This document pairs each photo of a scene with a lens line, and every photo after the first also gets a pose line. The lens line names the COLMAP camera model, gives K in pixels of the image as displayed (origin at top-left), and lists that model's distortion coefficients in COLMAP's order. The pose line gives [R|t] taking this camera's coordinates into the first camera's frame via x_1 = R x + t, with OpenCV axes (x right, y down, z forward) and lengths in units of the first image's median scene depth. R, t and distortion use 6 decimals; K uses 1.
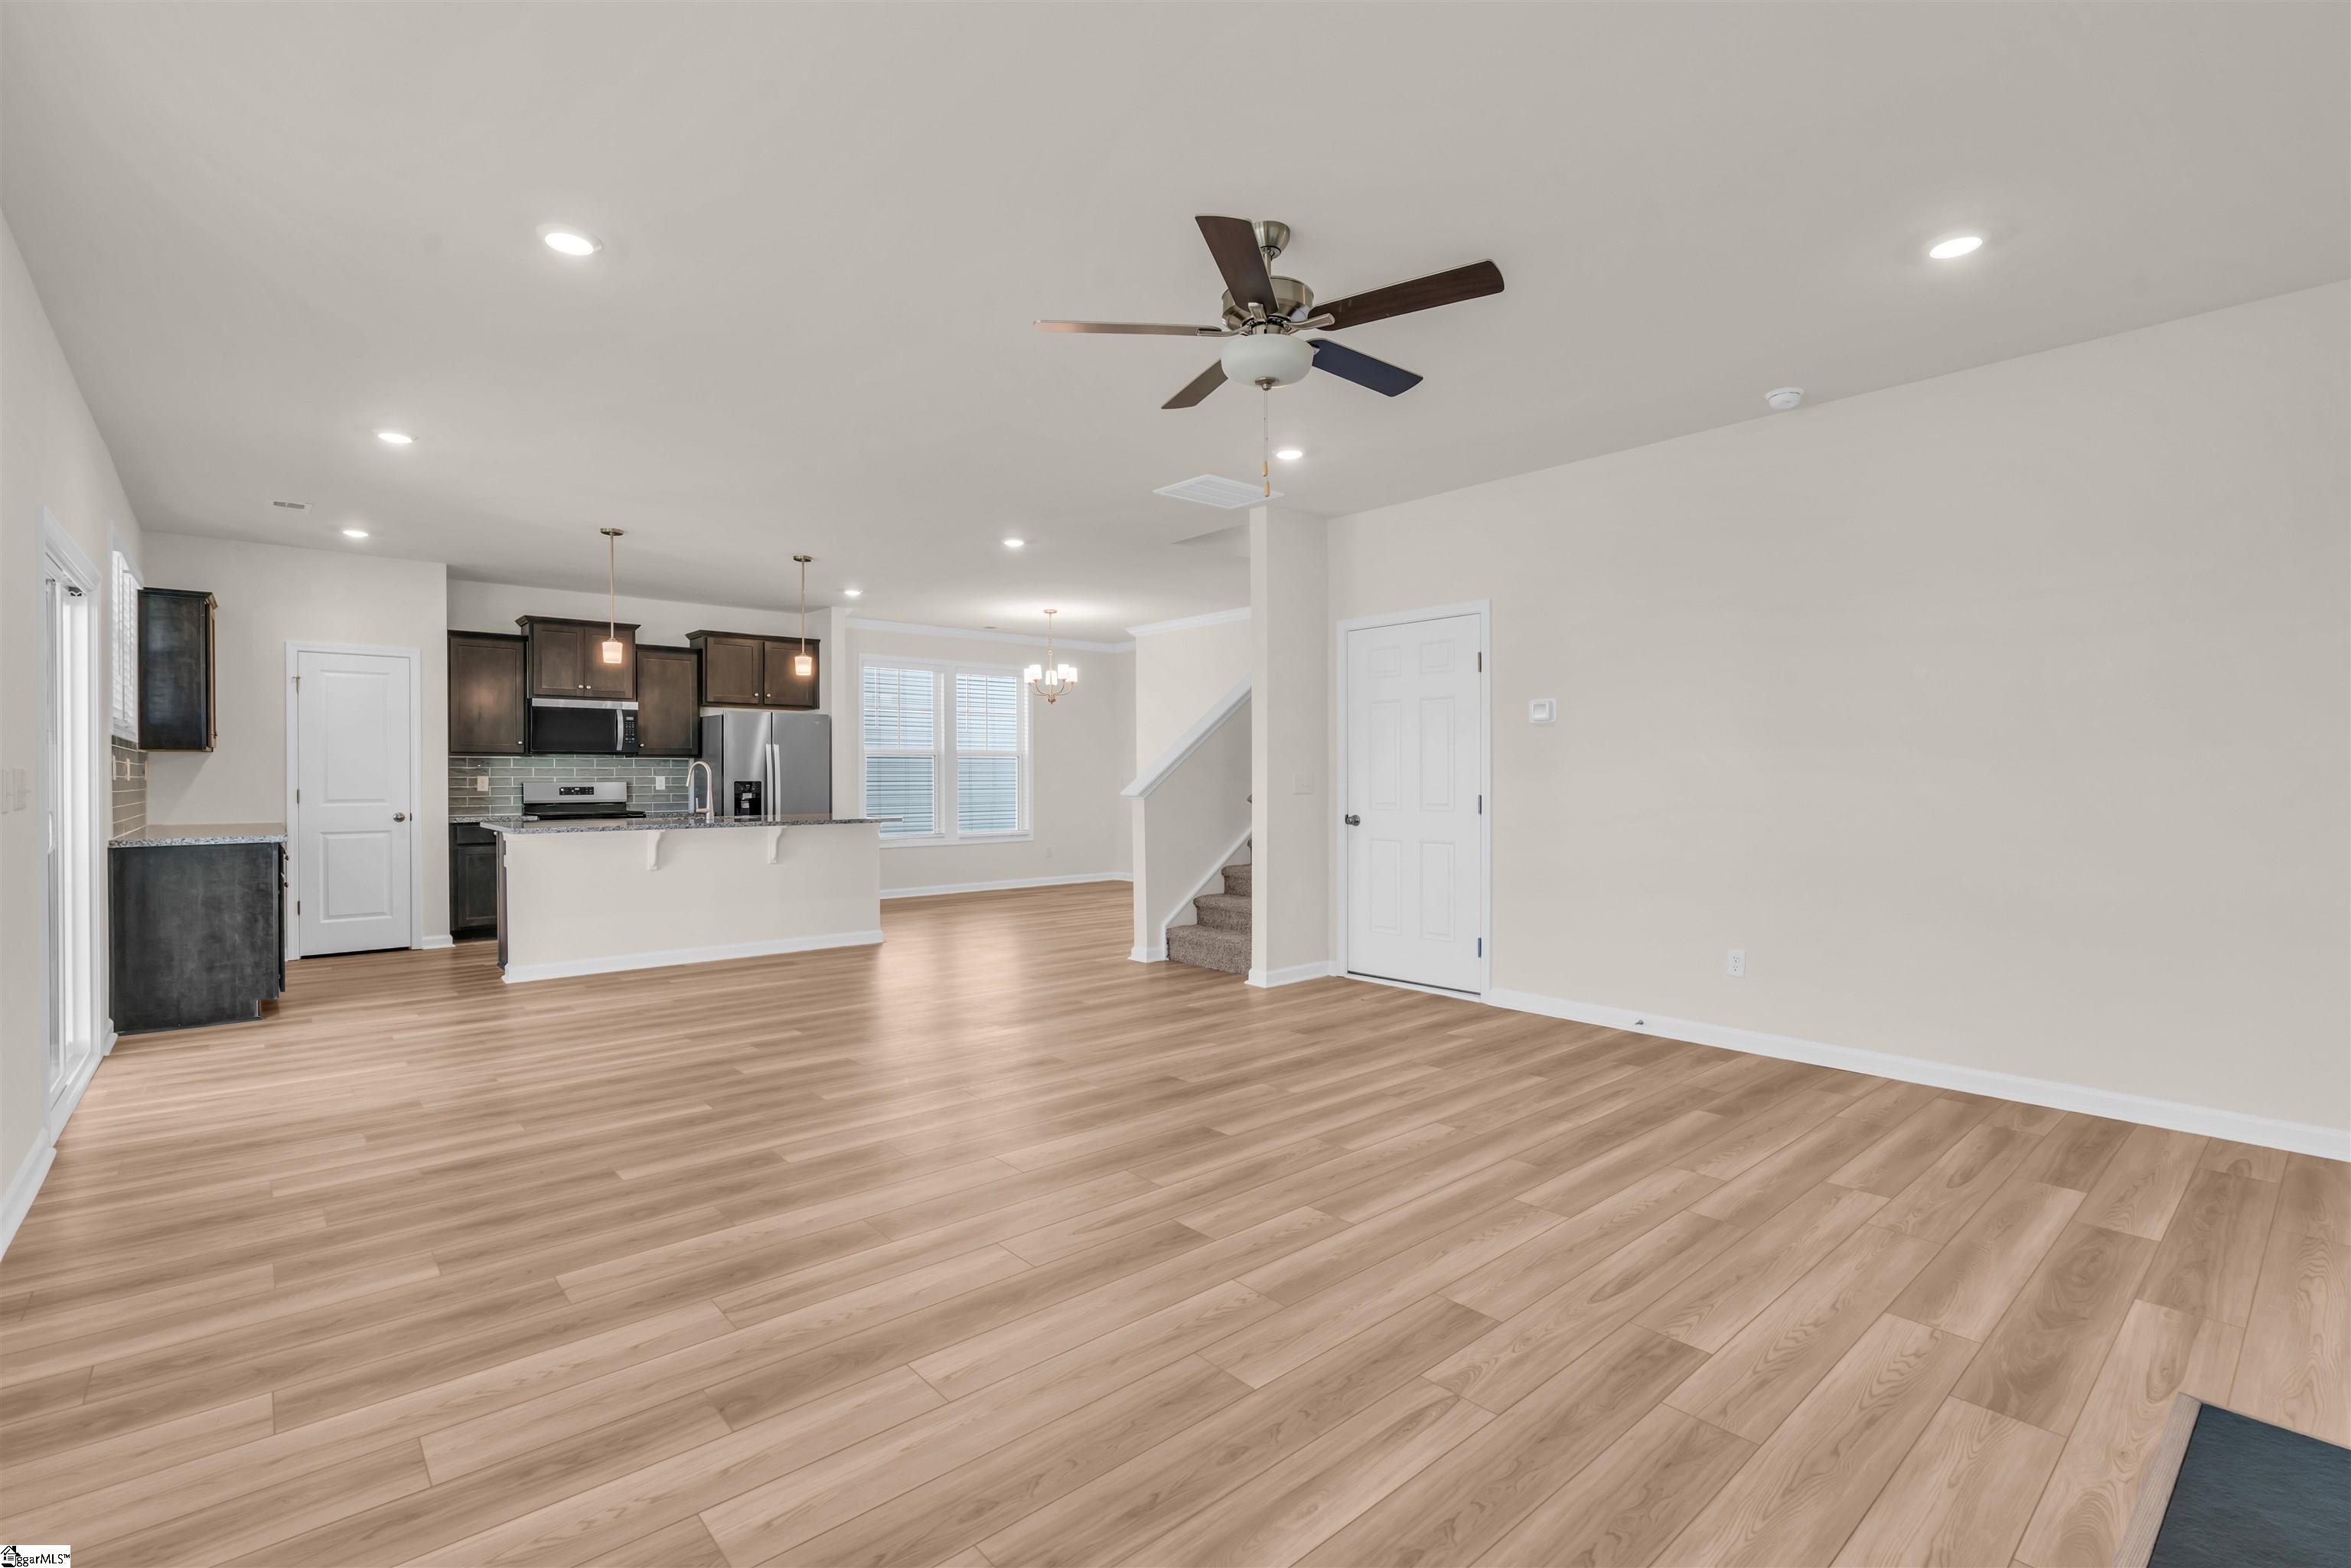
lens RADIAL K [[1072.3, 0, 1180.7], [0, 1072.3, 777.5], [0, 0, 1]] dist [-0.000847, 0.000662]
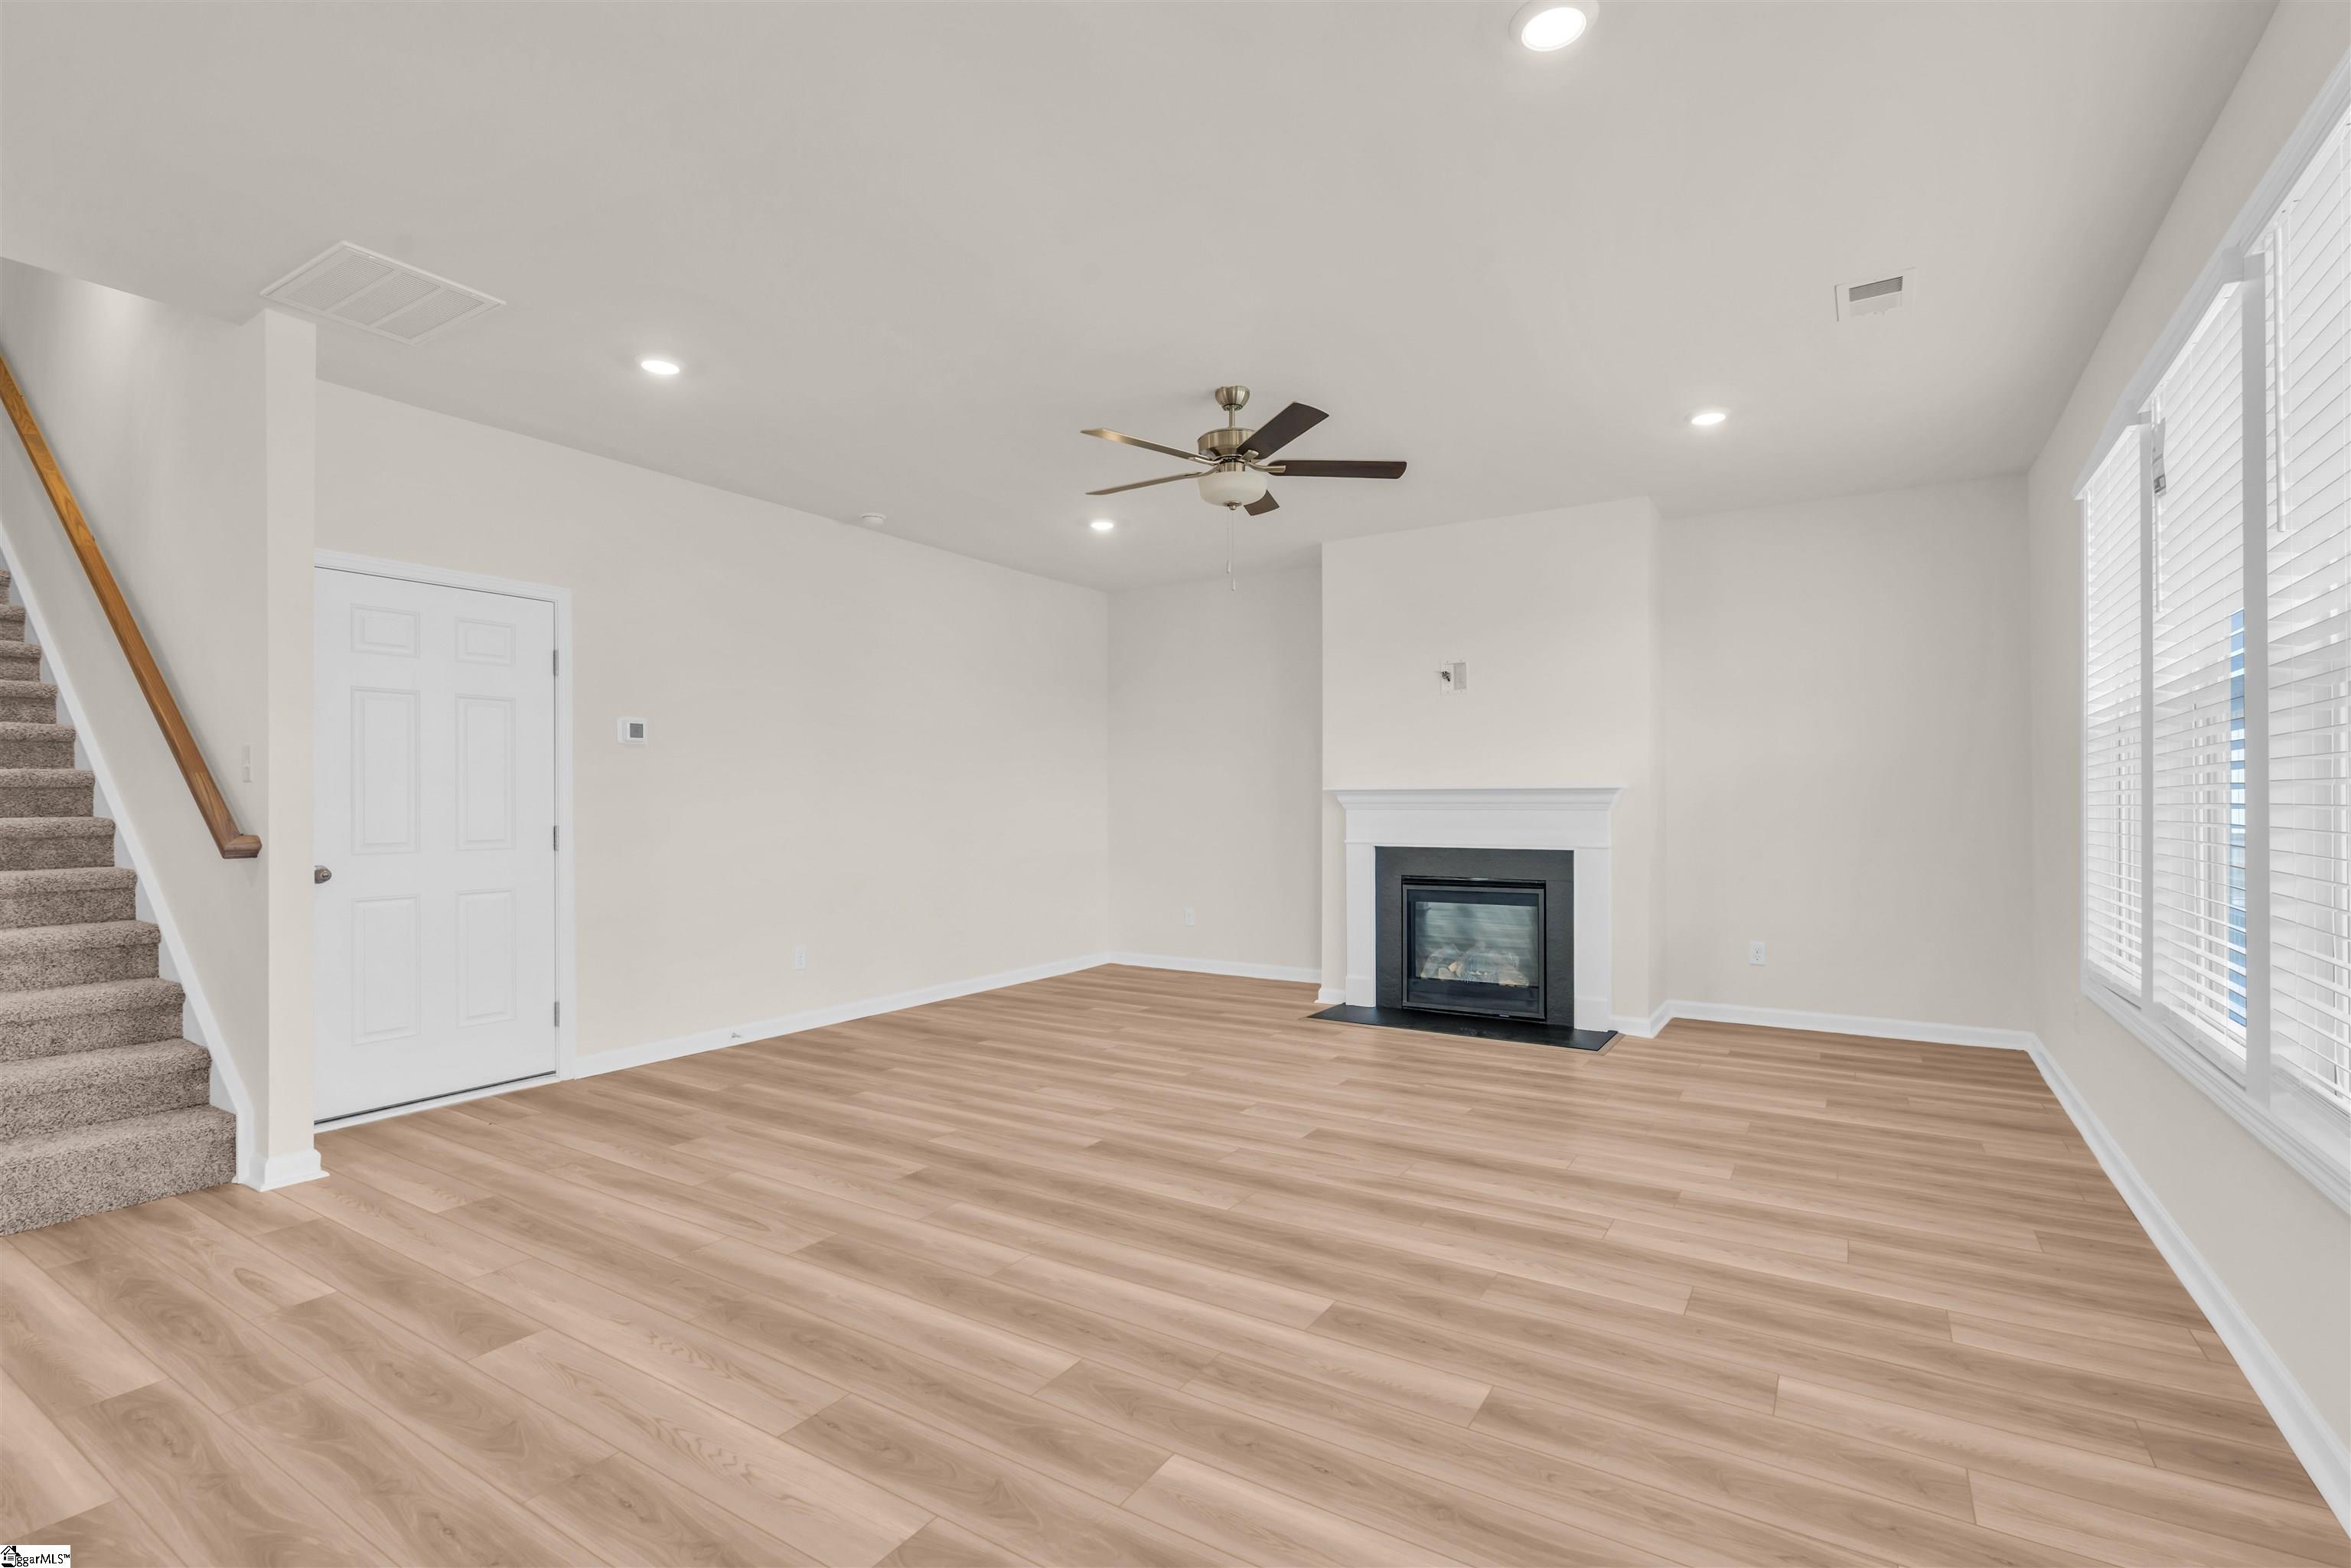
lens RADIAL K [[1072.3, 0, 1178.7], [0, 1072.3, 794.6], [0, 0, 1]] dist [-0.000847, 0.000662]
pose [[-0.283366, 0.010152, 0.958958, -0.735650], [0.003500, 0.999948, -0.009552, 0.001717], [-0.959006, 0.000650, -0.283387, 0.906863]]
